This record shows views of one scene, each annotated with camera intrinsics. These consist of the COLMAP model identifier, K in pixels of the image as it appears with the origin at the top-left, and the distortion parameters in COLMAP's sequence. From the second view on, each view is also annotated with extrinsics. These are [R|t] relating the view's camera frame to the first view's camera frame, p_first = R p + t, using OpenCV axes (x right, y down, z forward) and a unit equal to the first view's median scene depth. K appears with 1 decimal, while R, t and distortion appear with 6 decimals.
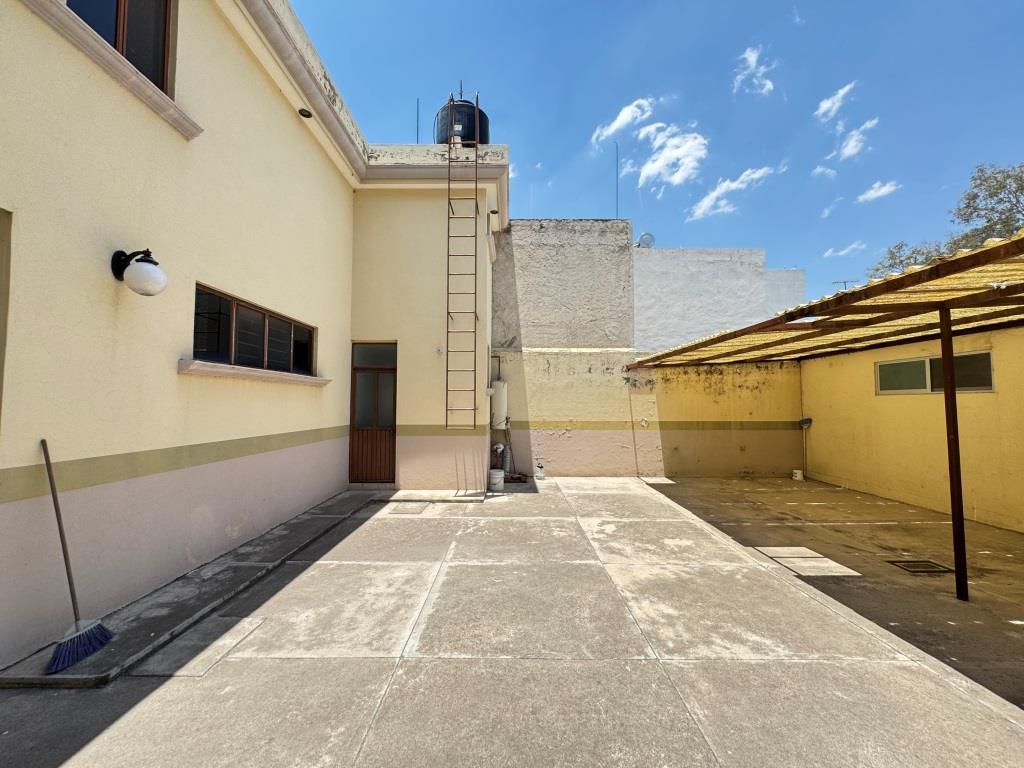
lens RADIAL K [[408.7, 0, 514.0], [0, 408.7, 382.3], [0, 0, 1]] dist [-0.002057, 0.000097]
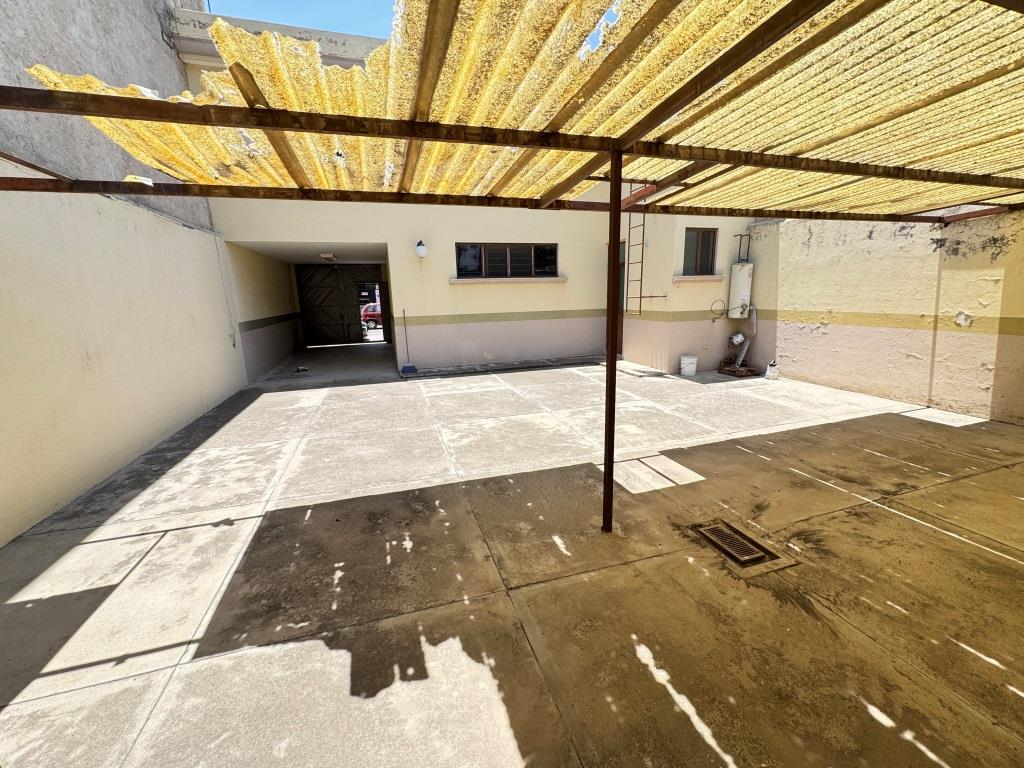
lens RADIAL K [[408.7, 0, 514.1], [0, 408.7, 387.5], [0, 0, 1]] dist [-0.002057, 0.000097]
pose [[0.300436, 0.206316, -0.931221, 1.106458], [0.076858, 0.967913, 0.239242, 0.011876], [0.950700, -0.143449, 0.274939, 0.384789]]
